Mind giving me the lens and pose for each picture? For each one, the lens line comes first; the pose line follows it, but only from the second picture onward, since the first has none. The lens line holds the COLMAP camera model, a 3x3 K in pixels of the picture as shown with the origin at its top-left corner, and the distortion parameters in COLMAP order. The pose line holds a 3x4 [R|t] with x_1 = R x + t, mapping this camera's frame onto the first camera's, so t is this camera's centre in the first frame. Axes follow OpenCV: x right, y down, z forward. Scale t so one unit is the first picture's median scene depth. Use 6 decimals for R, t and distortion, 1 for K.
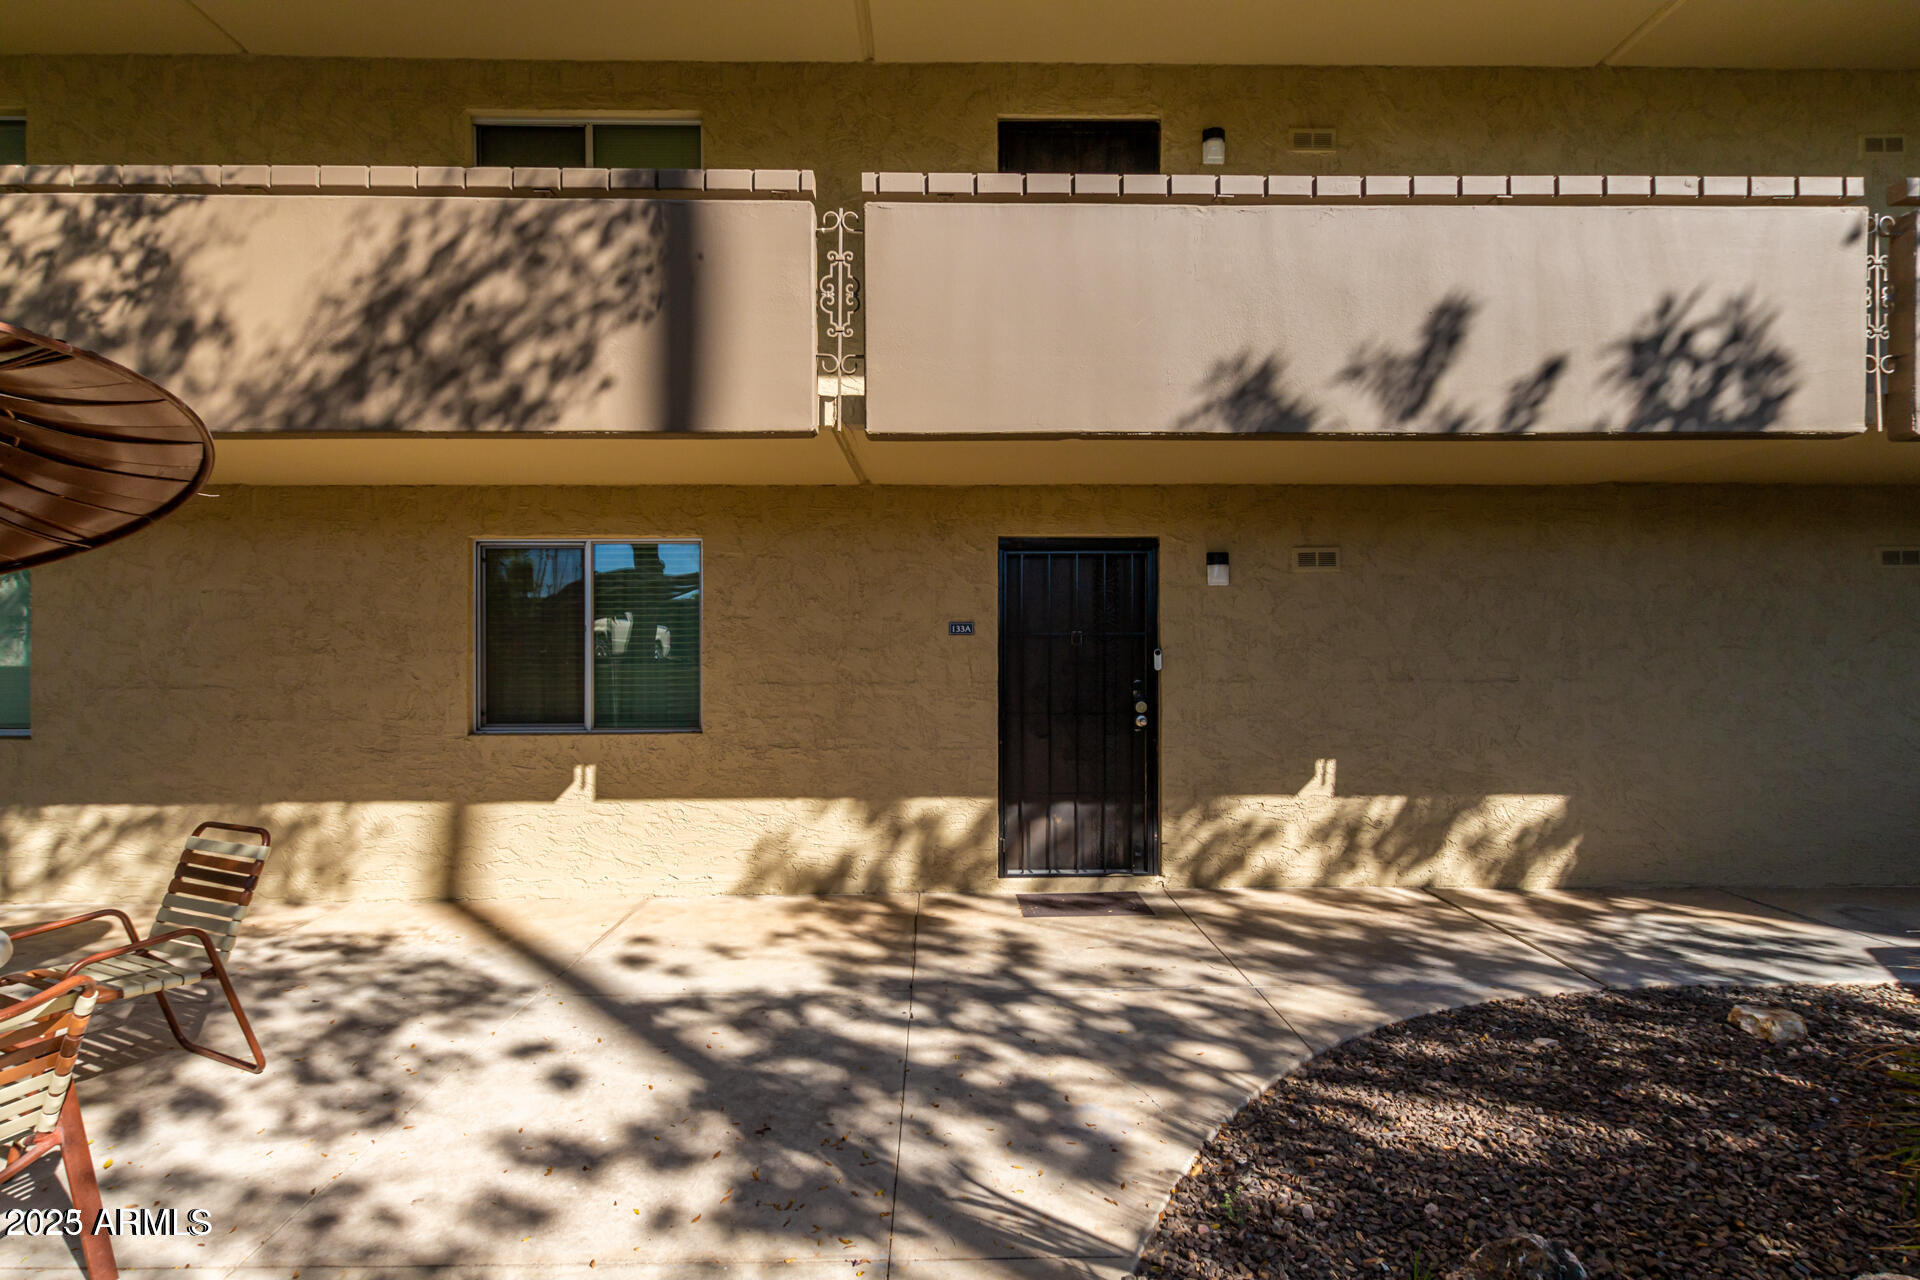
lens RADIAL K [[917.5, 0, 955.8], [0, 917.5, 645.0], [0, 0, 1]] dist [0.009789, 0.000161]
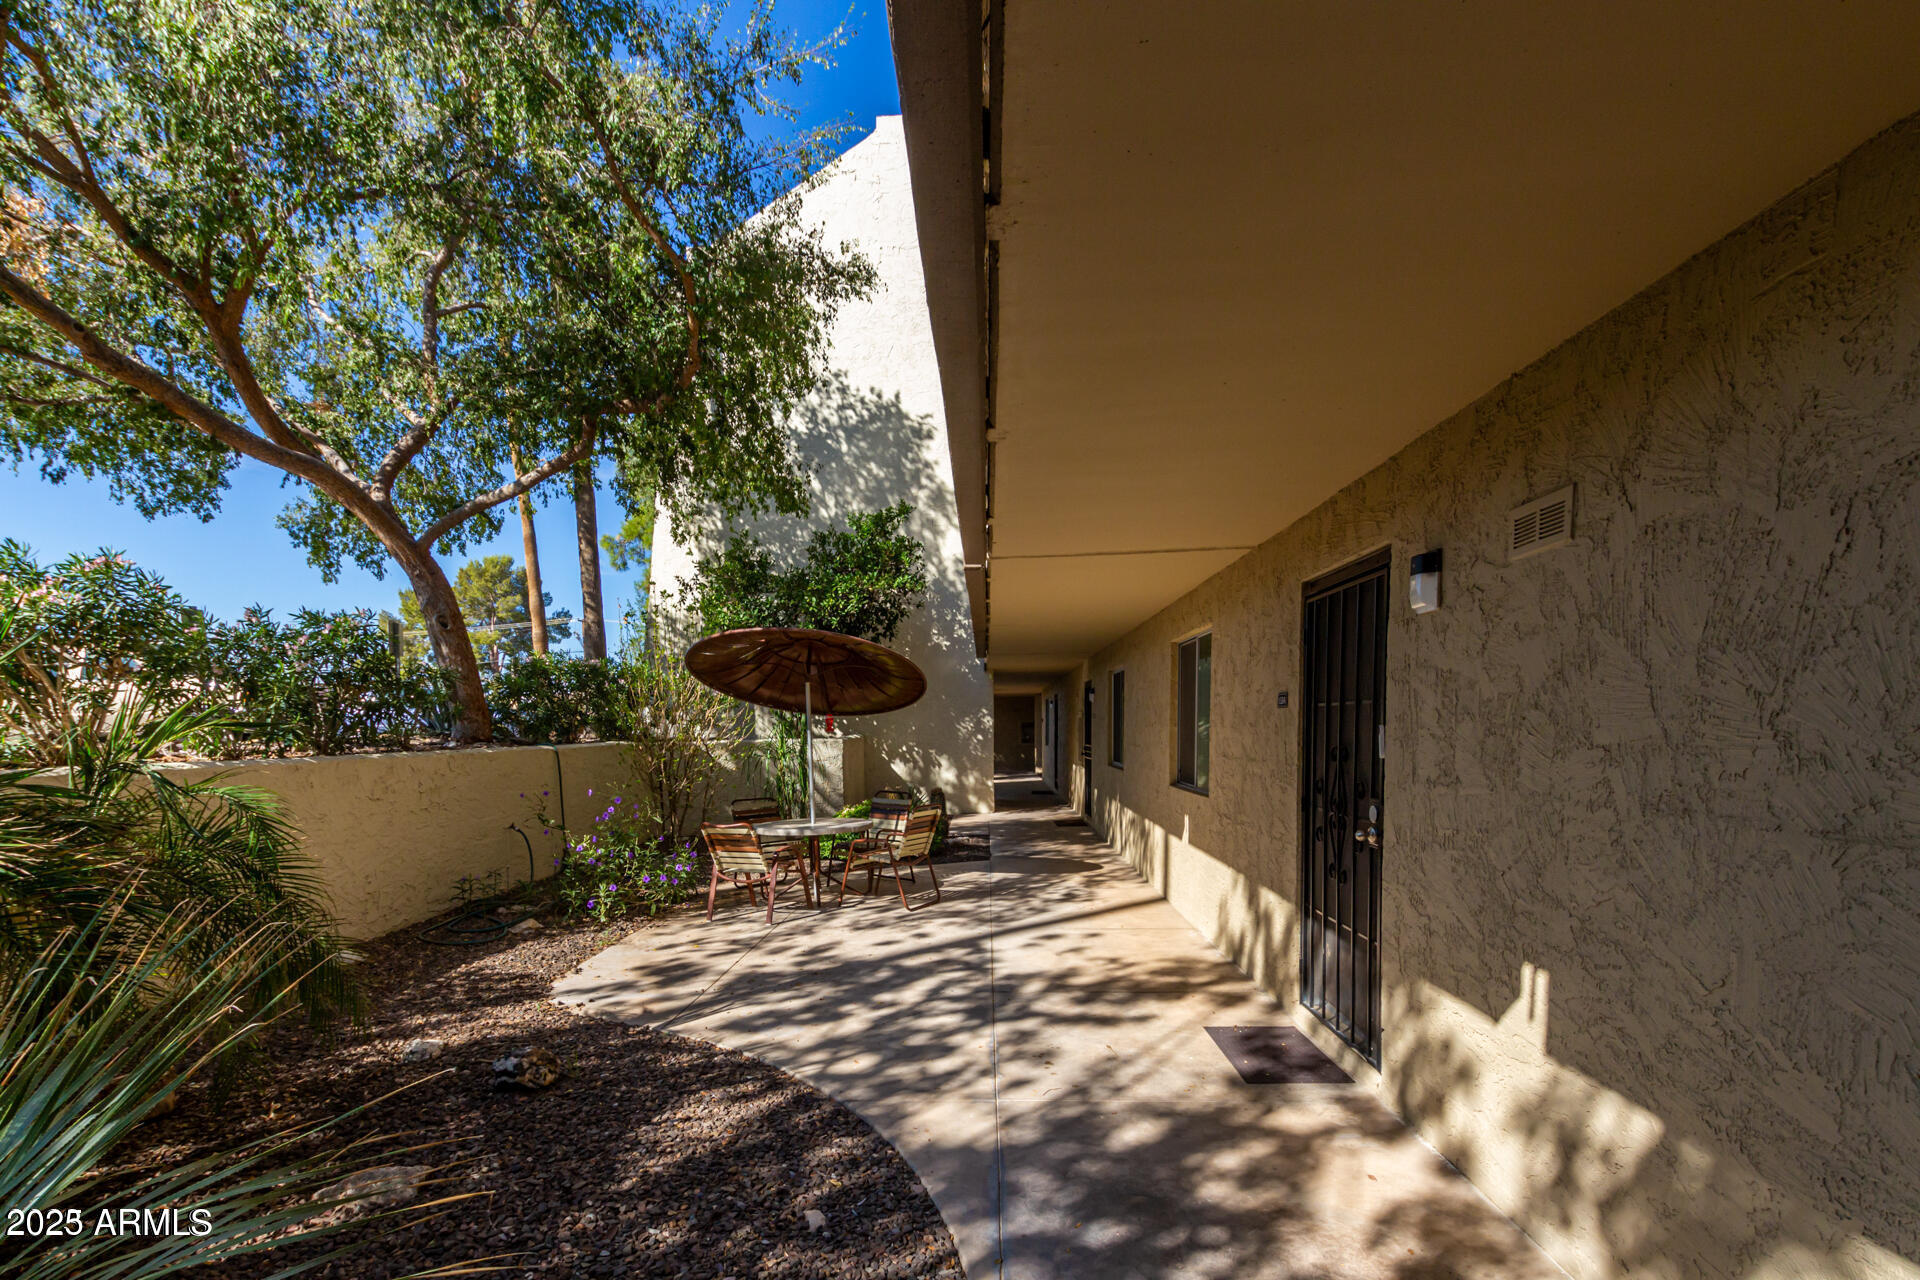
lens RADIAL K [[942.2, 0, 958.4], [0, 942.2, 835.9], [0, 0, 1]] dist [0.001572, 0.000114]
pose [[-0.081148, 0.115936, -0.989936, 1.189790], [0.006434, 0.993252, 0.115797, 0.003515], [0.996681, 0.003028, -0.081346, 1.007771]]
